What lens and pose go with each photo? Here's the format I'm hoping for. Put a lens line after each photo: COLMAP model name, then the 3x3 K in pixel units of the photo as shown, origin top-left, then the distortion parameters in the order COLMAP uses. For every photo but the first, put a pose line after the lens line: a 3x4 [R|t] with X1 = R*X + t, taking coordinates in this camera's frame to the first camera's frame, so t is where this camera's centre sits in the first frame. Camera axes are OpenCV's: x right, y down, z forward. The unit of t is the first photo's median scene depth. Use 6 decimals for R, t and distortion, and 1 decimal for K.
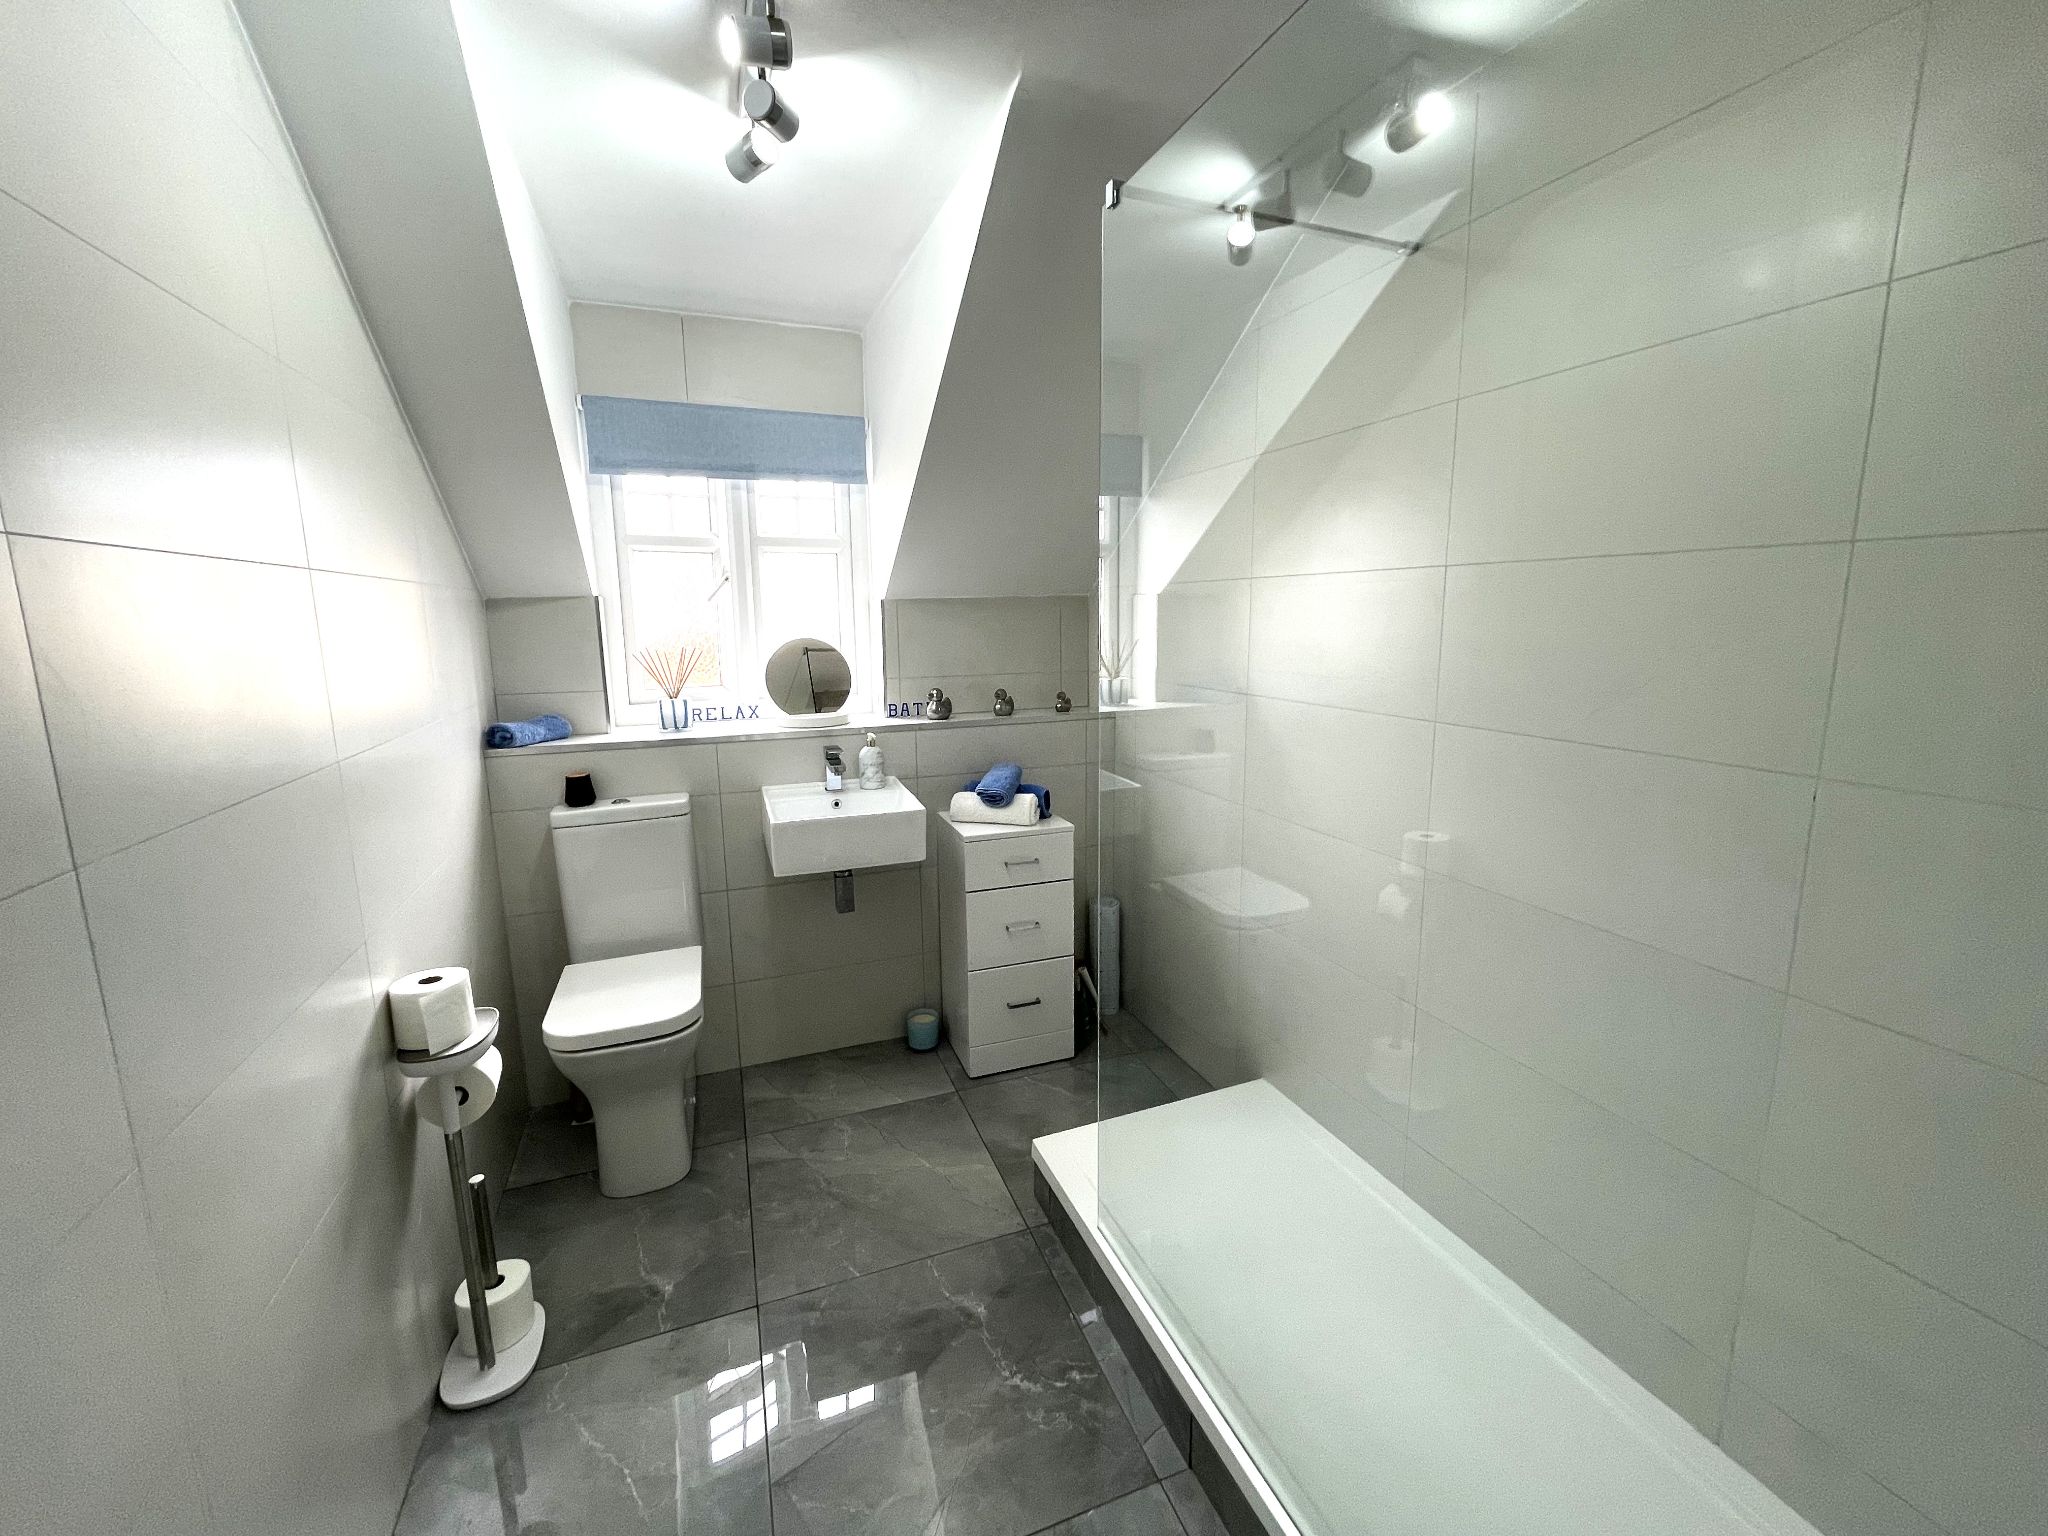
lens RADIAL K [[822.4, 0, 1020.6], [0, 822.4, 746.6], [0, 0, 1]] dist [0.000221, 0.000033]
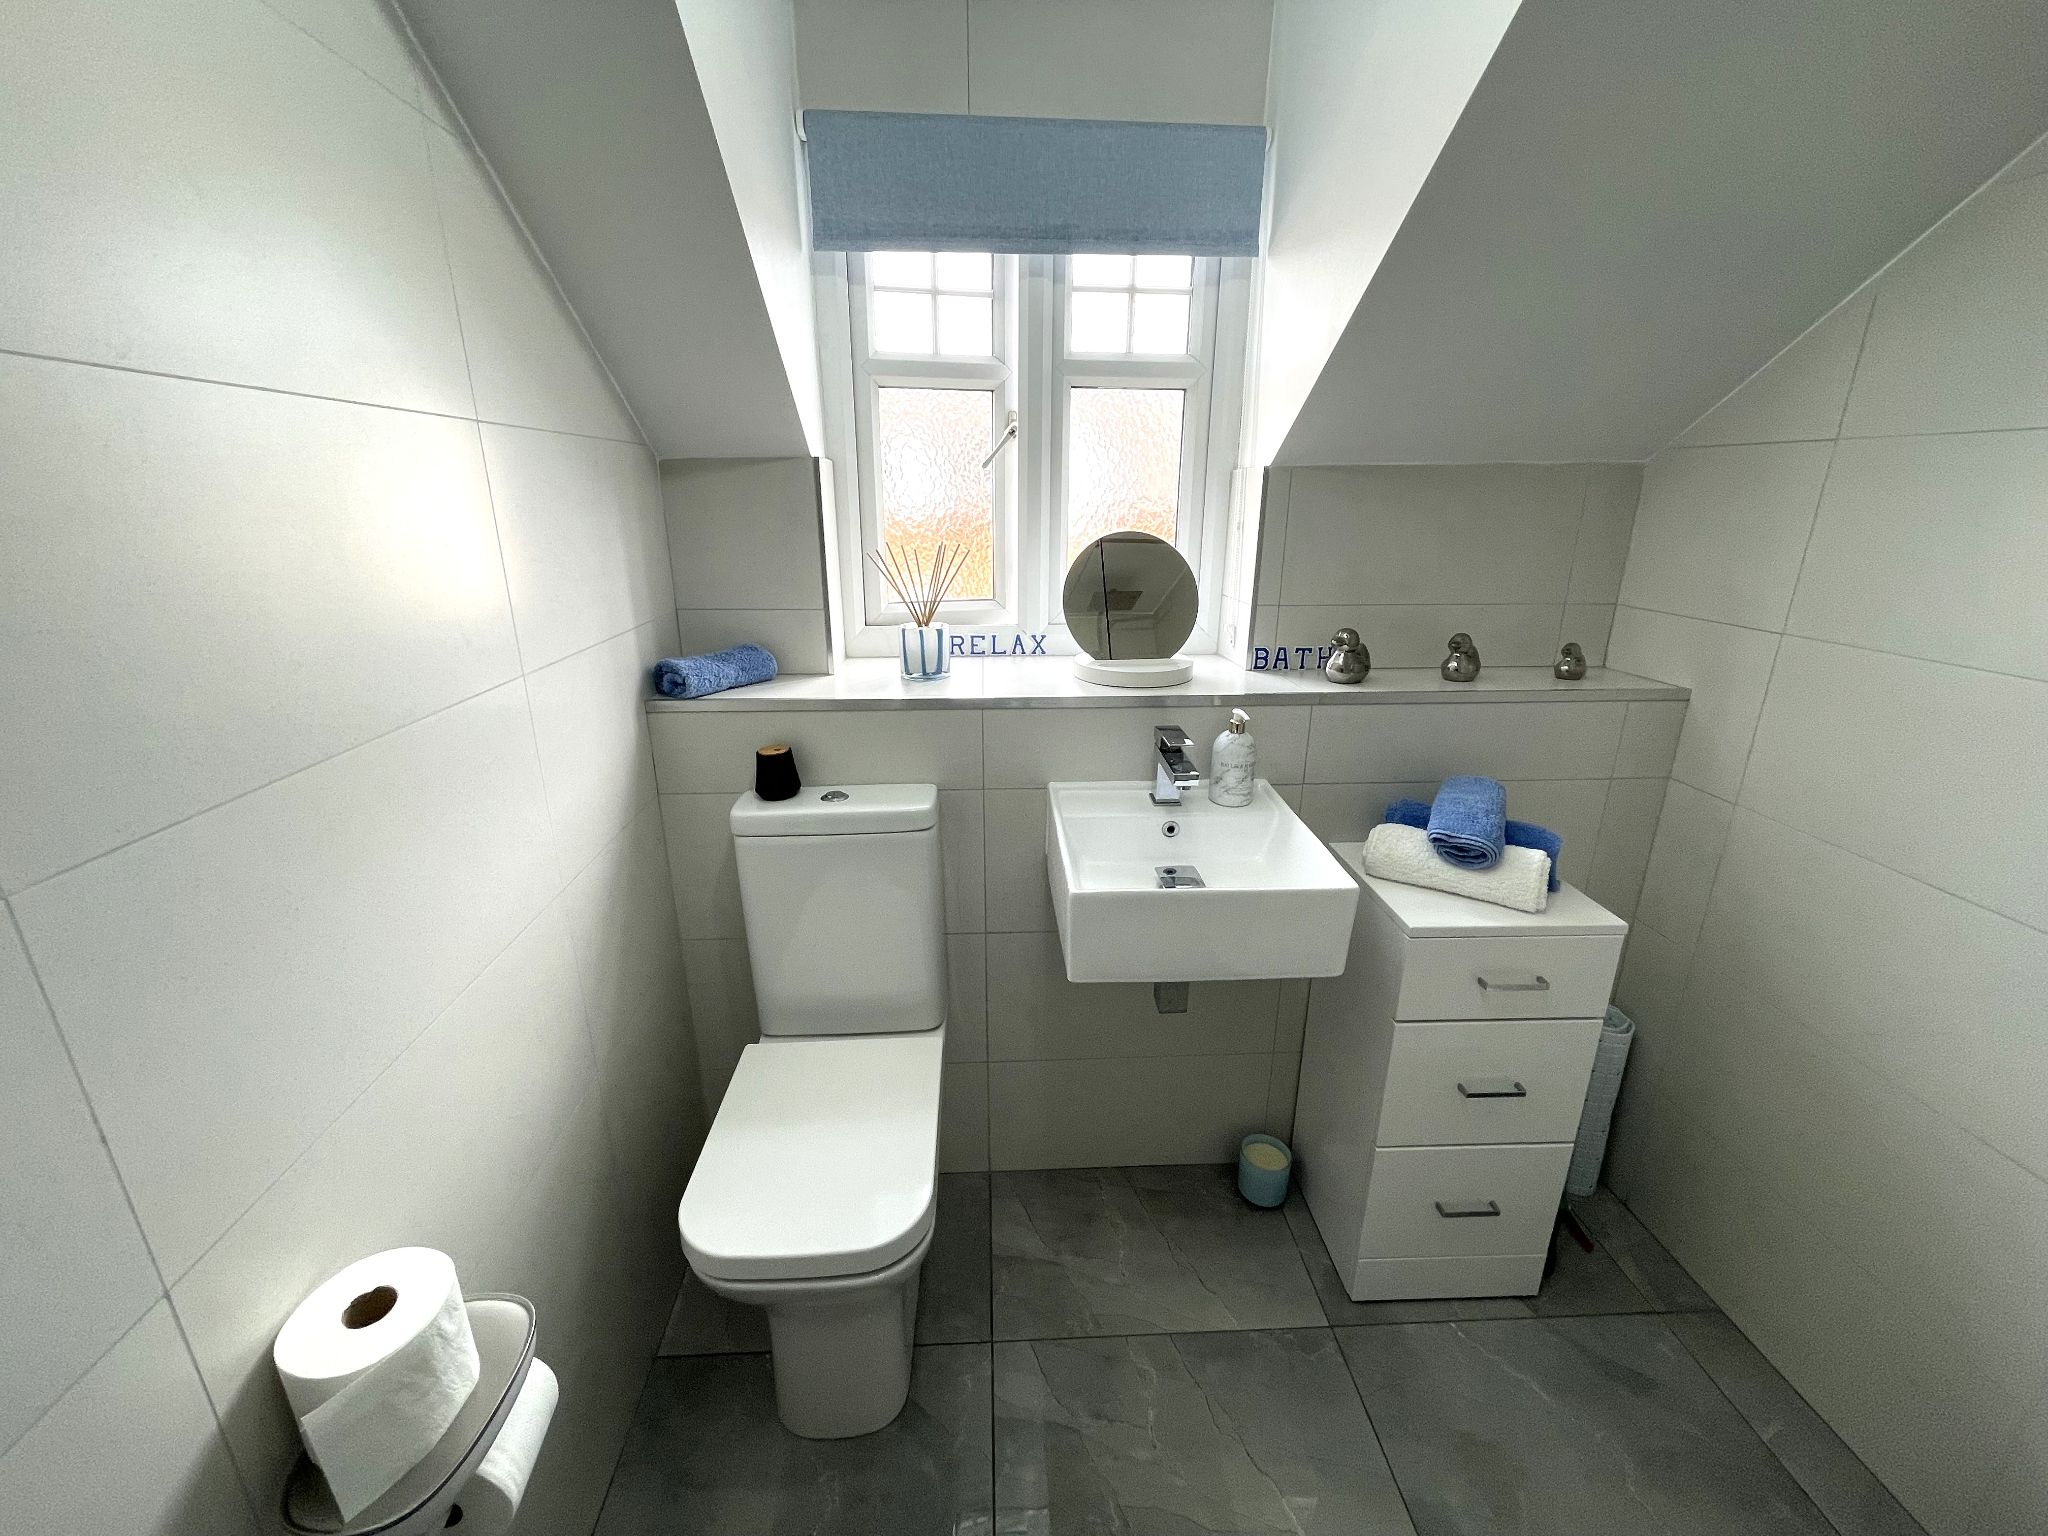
lens RADIAL K [[822.4, 0, 1020.6], [0, 822.4, 746.6], [0, 0, 1]] dist [0.000221, 0.000033]
pose [[0.951506, 0.104415, -0.289369, -0.158212], [-0.062359, 0.986574, 0.150944, -0.067134], [0.301245, -0.125579, 0.945241, 0.414153]]
